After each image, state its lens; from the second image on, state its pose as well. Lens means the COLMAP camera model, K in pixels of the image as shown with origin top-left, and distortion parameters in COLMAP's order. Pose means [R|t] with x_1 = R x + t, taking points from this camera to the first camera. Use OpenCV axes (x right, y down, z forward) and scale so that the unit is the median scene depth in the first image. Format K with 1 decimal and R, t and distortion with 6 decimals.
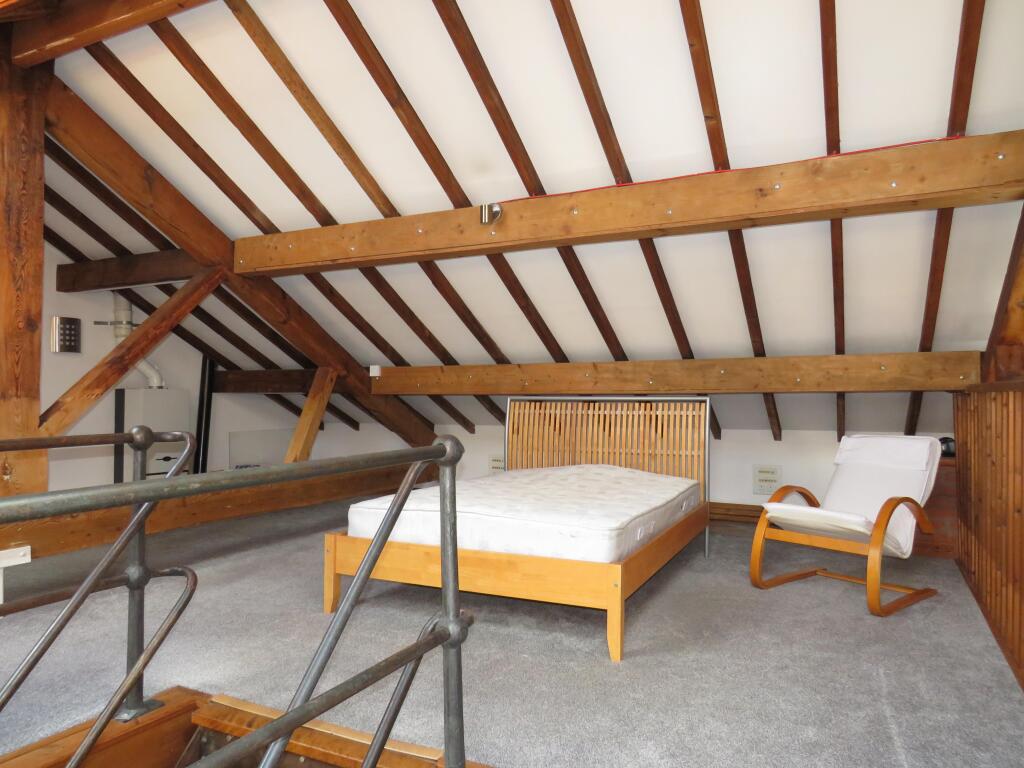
lens RADIAL K [[726.1, 0, 512.0], [0, 726.1, 384.0], [0, 0, 1]] dist [-0.045015, 0.001394]
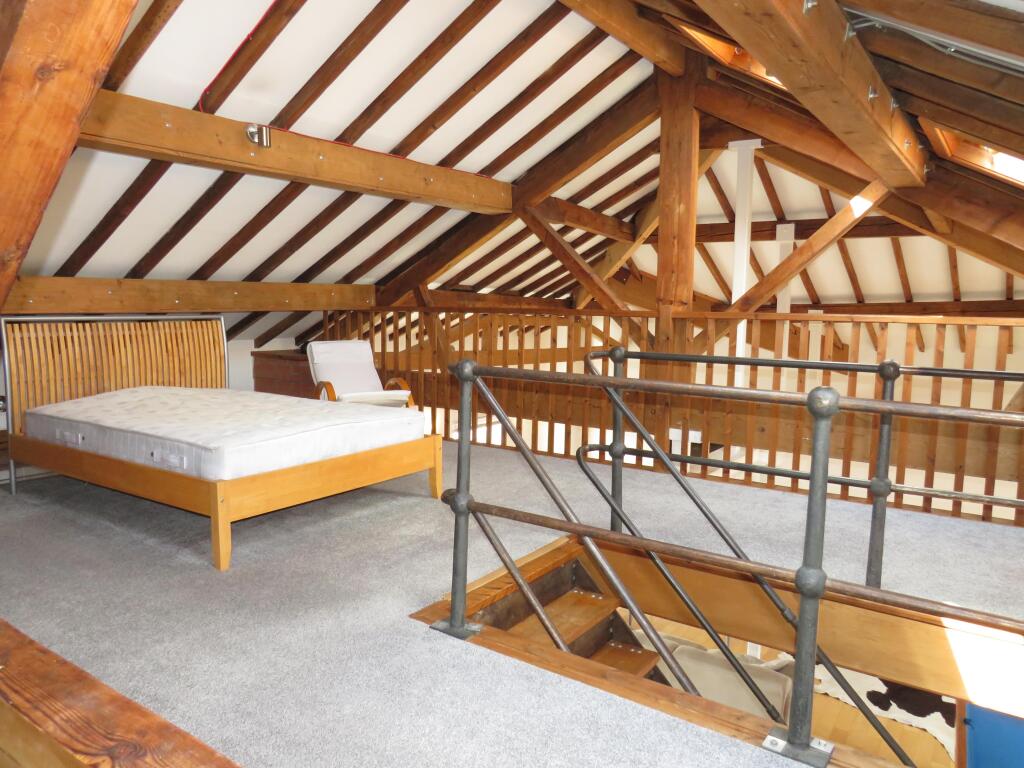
lens RADIAL K [[726.1, 0, 512.0], [0, 726.1, 384.0], [0, 0, 1]] dist [-0.045015, 0.001394]
pose [[0.140313, -0.099462, 0.985099, -0.742963], [-0.013597, 0.994654, 0.102364, 0.003341], [-0.990014, -0.027758, 0.138210, 0.379556]]
